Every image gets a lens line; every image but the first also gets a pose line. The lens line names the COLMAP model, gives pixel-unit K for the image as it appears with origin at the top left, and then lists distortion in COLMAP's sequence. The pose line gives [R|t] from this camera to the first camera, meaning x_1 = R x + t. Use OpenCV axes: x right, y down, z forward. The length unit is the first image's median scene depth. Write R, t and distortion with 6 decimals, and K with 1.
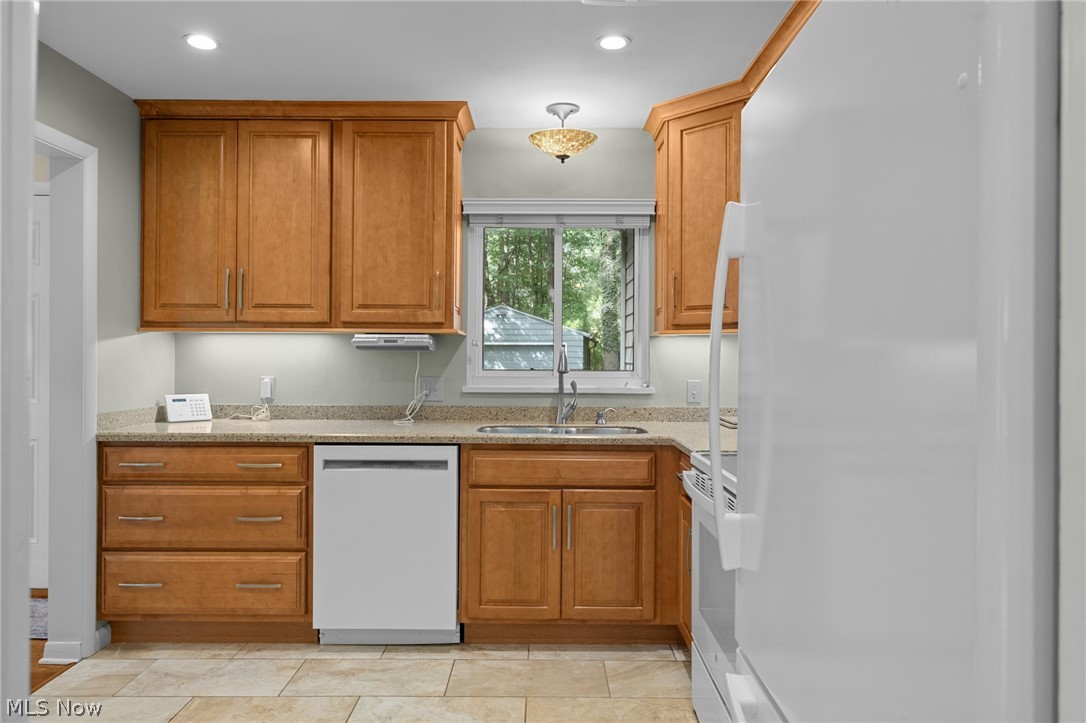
lens RADIAL K [[693.2, 0, 545.4], [0, 693.2, 356.9], [0, 0, 1]] dist [-0.000431, -0.002206]
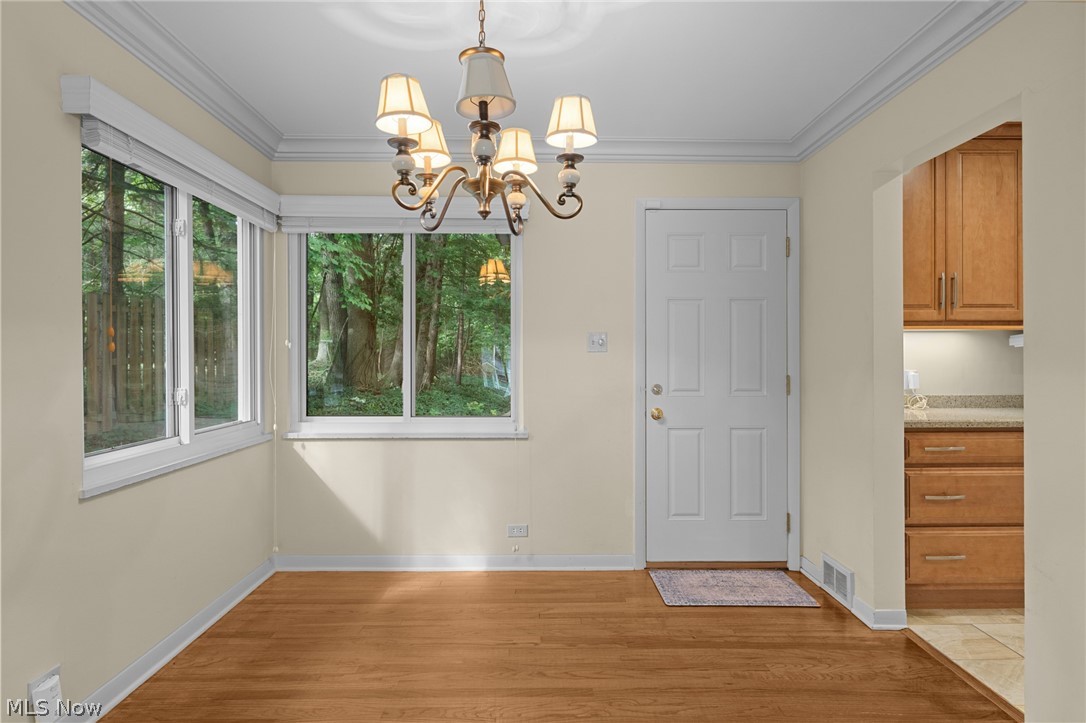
lens RADIAL K [[593.9, 0, 542.5], [0, 593.9, 359.3], [0, 0, 1]] dist [0.006869, 0.000718]
pose [[0.999829, -0.008136, 0.016632, -1.141723], [0.008093, 0.999964, 0.002691, 0.004376], [-0.016653, -0.002556, 0.999858, 0.052610]]
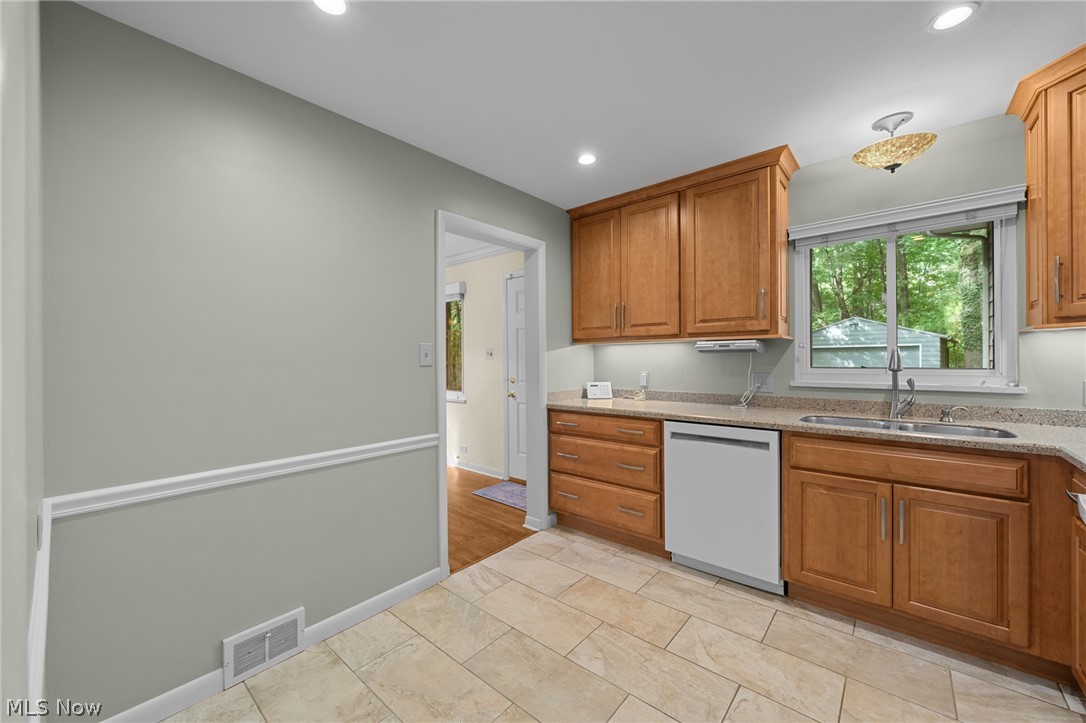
lens RADIAL K [[416.0, 0, 542.5], [0, 416.0, 359.7], [0, 0, 1]] dist [-0.004882, 0.000851]
pose [[0.756848, -0.010081, -0.653514, 0.032383], [0.012612, 0.999920, -0.000819, -0.000210], [0.653470, -0.007622, 0.756914, 0.178924]]
